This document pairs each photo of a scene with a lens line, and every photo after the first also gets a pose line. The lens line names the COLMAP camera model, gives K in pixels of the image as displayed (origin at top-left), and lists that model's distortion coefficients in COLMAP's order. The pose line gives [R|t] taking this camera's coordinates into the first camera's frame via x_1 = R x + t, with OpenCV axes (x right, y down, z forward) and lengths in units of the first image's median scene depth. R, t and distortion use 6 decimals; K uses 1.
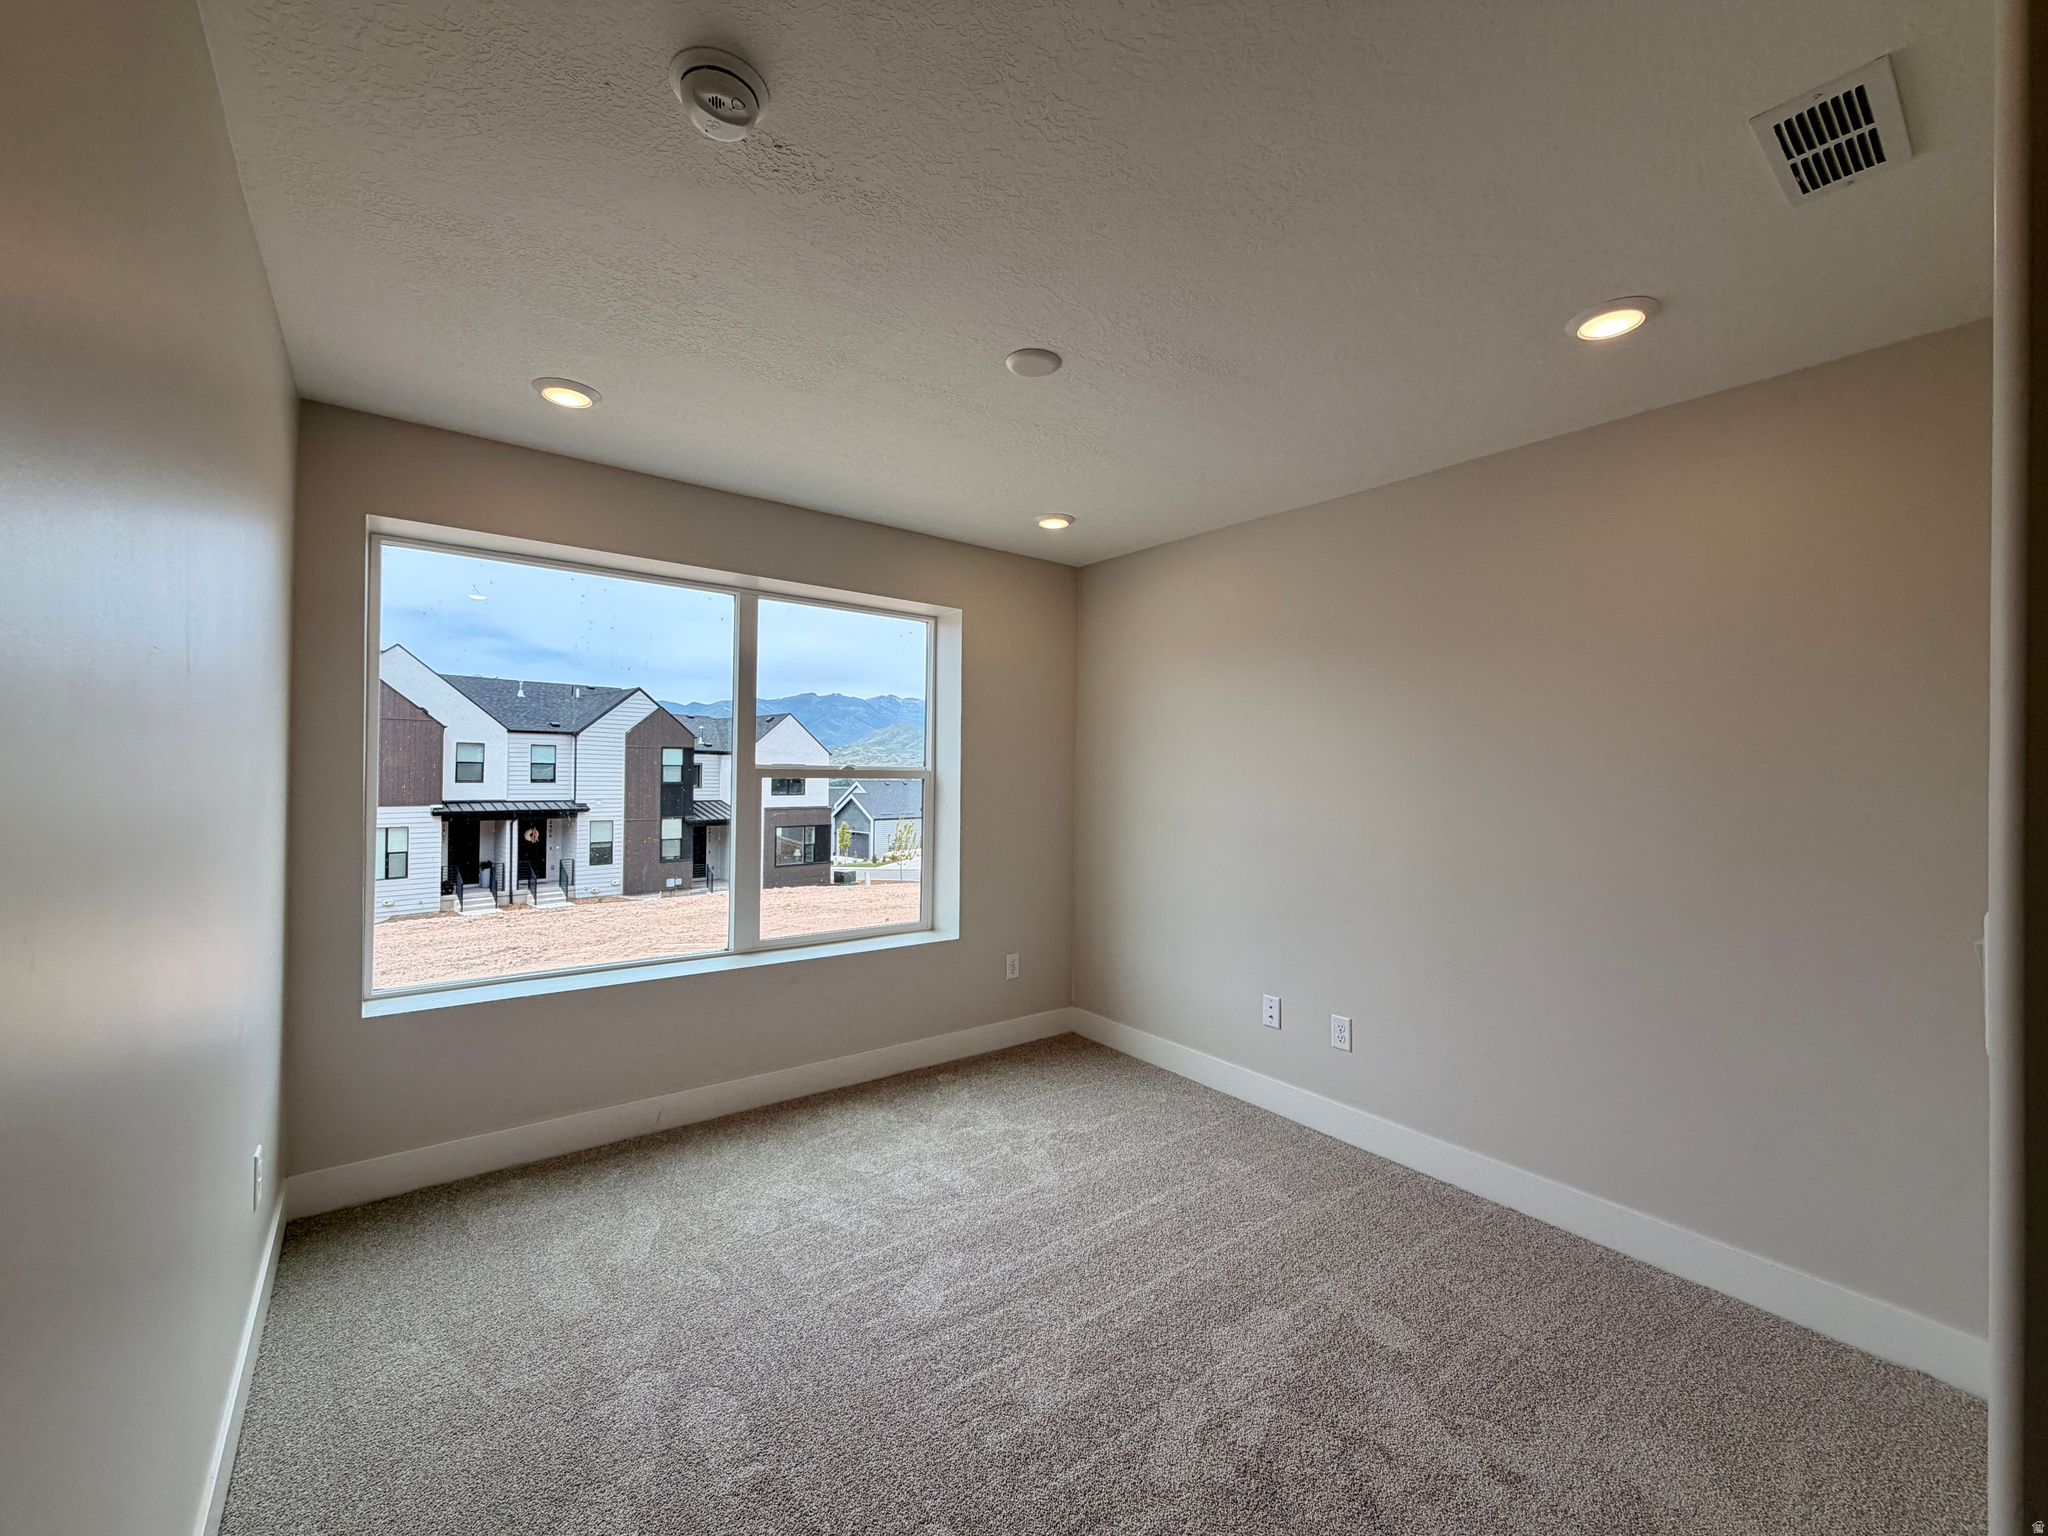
lens RADIAL K [[816.5, 0, 1020.1], [0, 816.5, 766.4], [0, 0, 1]] dist [-0.001706, 0.001169]
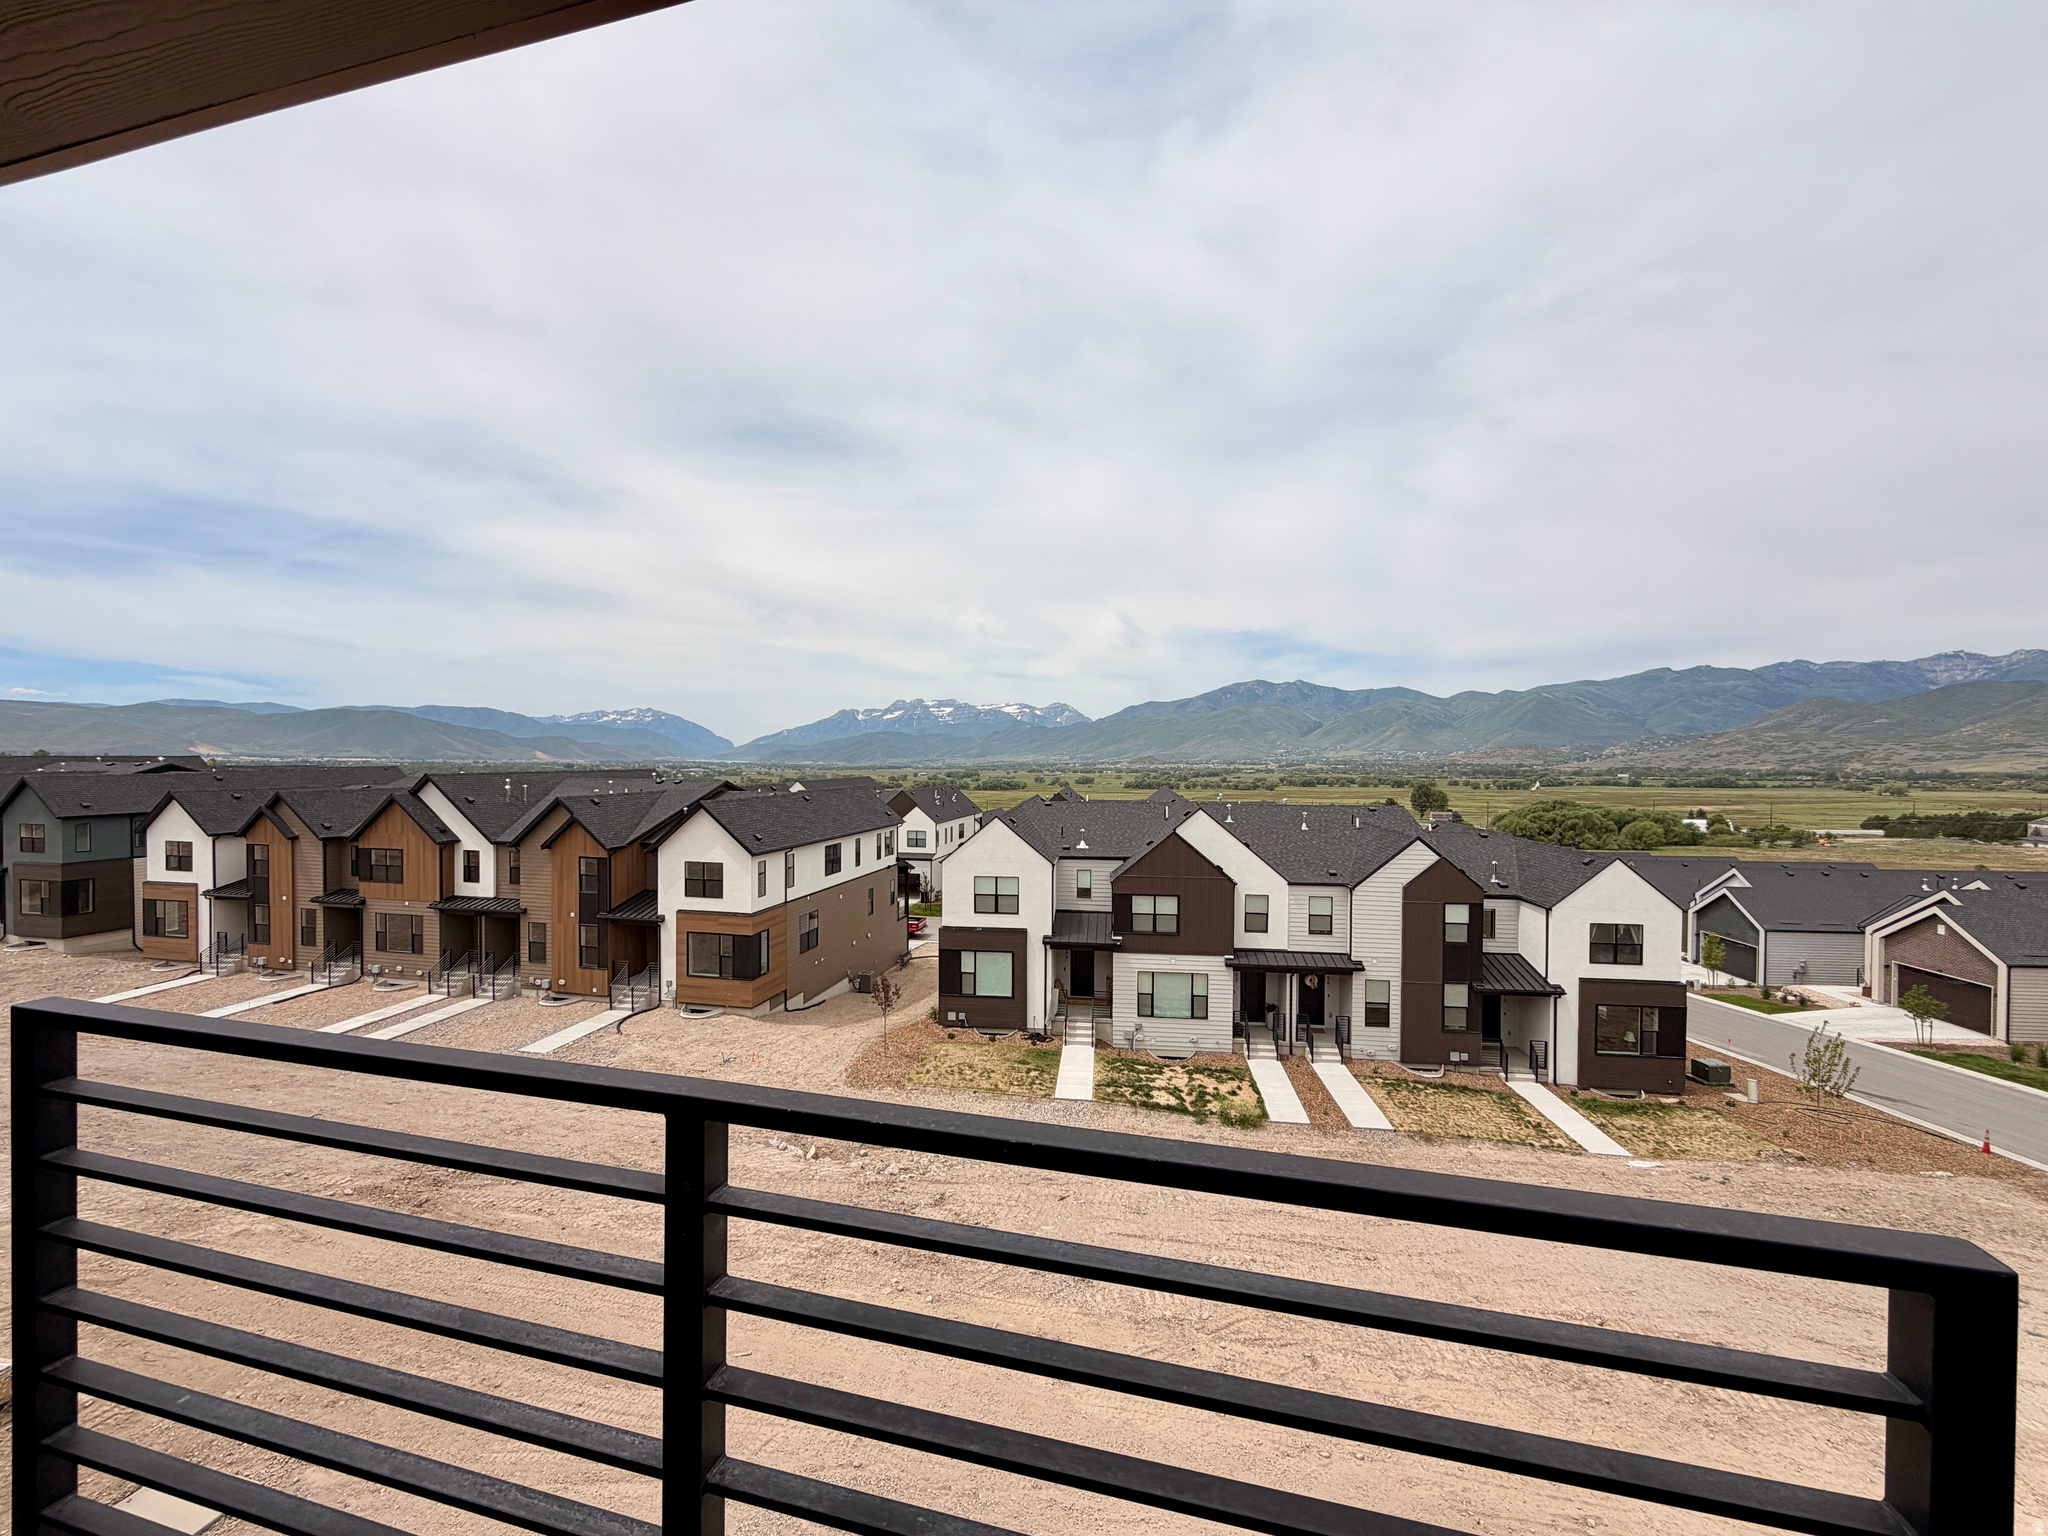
lens RADIAL K [[816.5, 0, 1013.0], [0, 816.5, 764.6], [0, 0, 1]] dist [-0.001706, 0.001169]
pose [[0.603423, 0.001036, -0.797421, -0.014729], [0.003383, 0.999987, 0.003859, -0.191589], [0.797414, -0.005026, 0.603411, 0.096241]]
